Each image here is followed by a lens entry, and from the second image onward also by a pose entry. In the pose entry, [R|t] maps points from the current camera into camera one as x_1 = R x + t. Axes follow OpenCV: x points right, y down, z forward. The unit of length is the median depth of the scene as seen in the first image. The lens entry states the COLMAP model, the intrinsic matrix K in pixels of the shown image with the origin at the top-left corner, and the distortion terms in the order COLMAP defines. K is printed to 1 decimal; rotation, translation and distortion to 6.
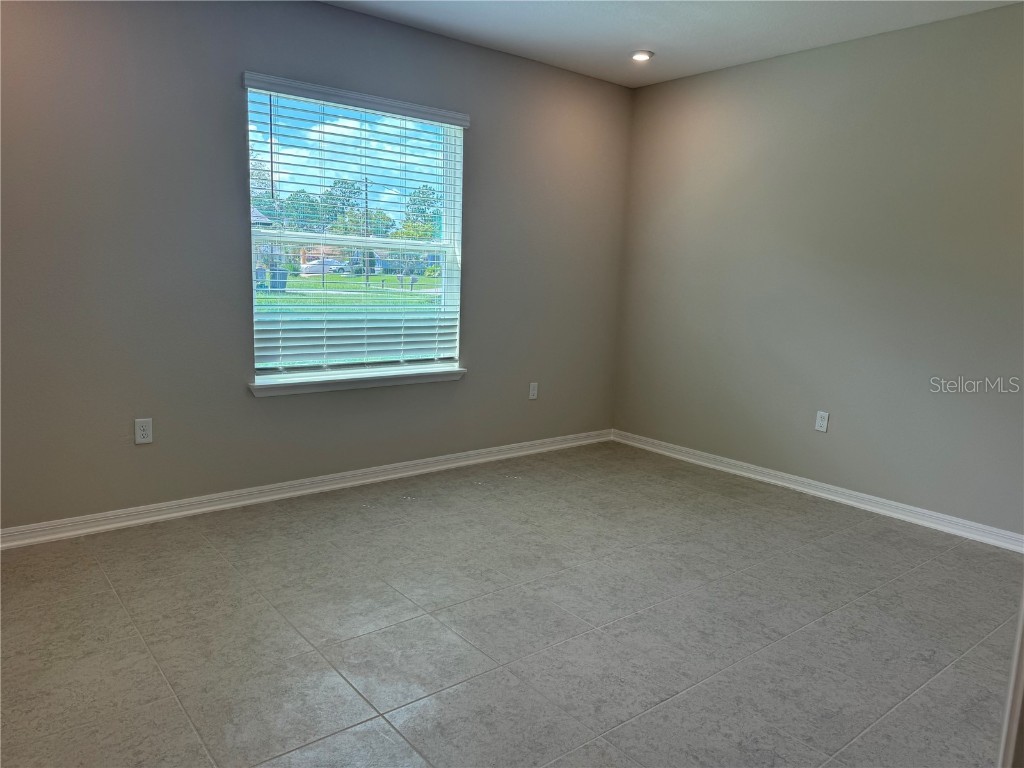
lens RADIAL K [[718.0, 0, 512.2], [0, 718.0, 383.3], [0, 0, 1]] dist [0.010776, -0.000681]
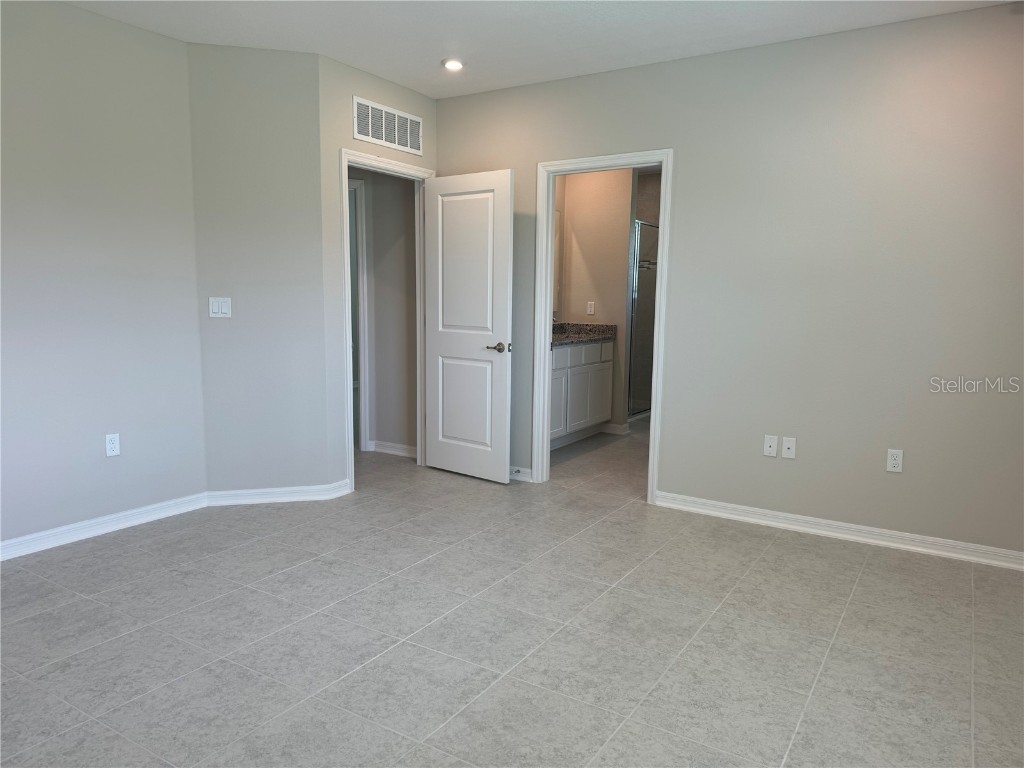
lens RADIAL K [[718.0, 0, 508.9], [0, 718.0, 385.2], [0, 0, 1]] dist [0.010776, -0.000681]
pose [[-0.946618, -0.006695, -0.322289, 0.295389], [-0.094070, 0.962005, 0.256314, -0.266175], [0.308328, 0.272949, -0.911281, 1.805191]]
